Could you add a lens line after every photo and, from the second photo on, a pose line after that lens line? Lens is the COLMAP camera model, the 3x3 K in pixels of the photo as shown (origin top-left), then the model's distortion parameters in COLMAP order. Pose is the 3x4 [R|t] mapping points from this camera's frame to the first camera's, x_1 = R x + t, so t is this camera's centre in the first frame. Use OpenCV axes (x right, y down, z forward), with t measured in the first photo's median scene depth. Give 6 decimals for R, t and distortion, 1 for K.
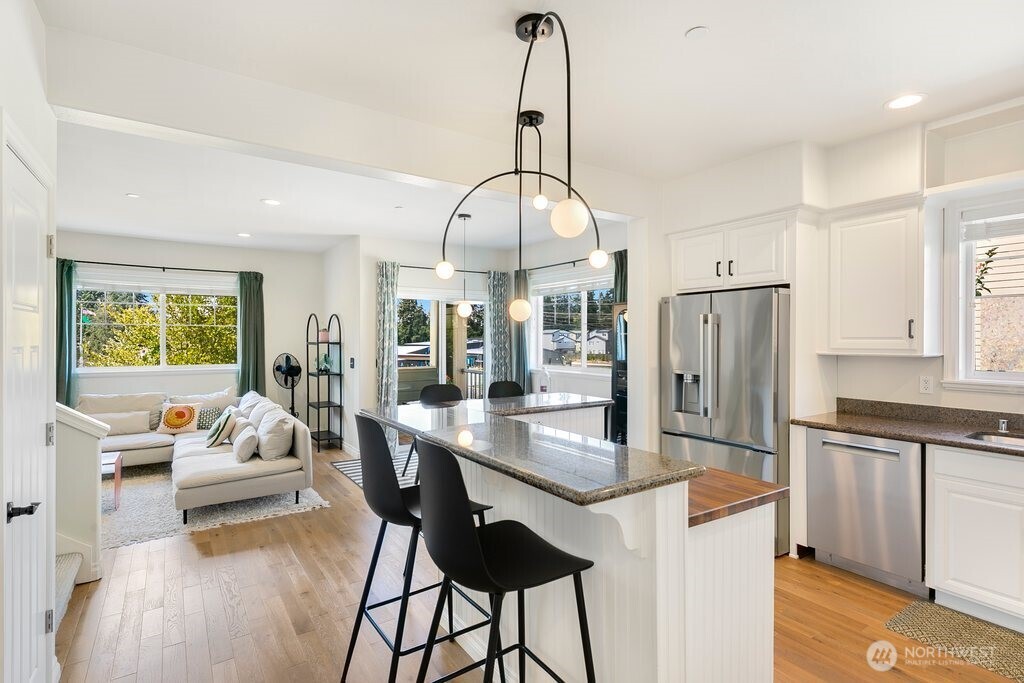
lens RADIAL K [[504.5, 0, 515.2], [0, 504.5, 344.7], [0, 0, 1]] dist [0.006465, -0.001660]
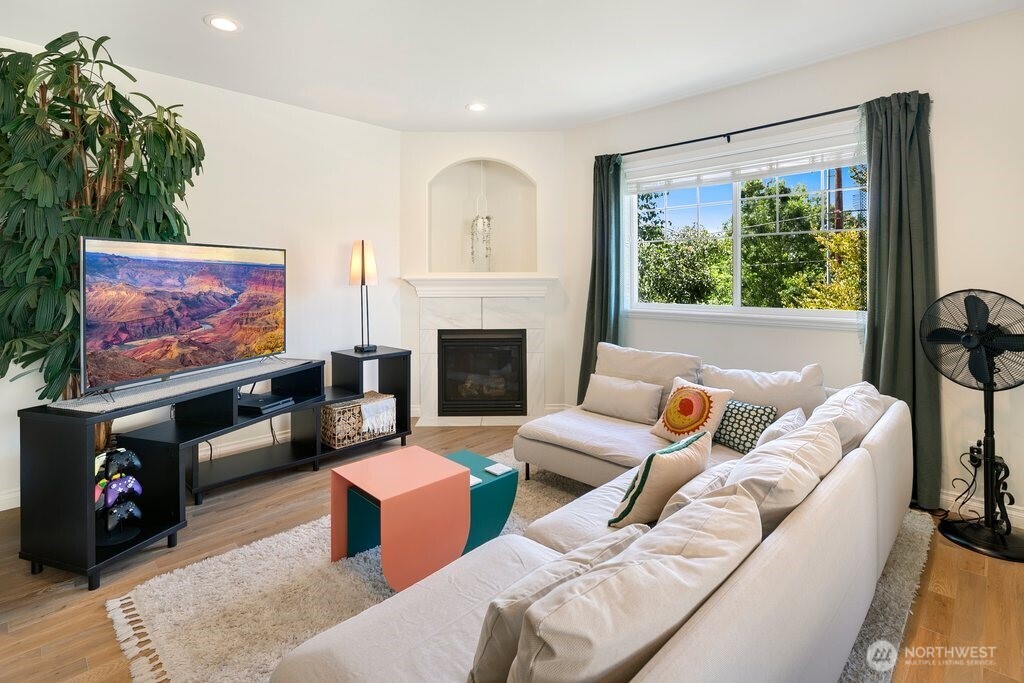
lens RADIAL K [[504.5, 0, 514.4], [0, 504.5, 286.4], [0, 0, 1]] dist [0.006465, -0.001660]
pose [[0.195368, 0.011116, -0.980667, -0.189316], [-0.004614, 0.999935, 0.010415, 0.012965], [0.980719, 0.002490, 0.195407, 0.679934]]
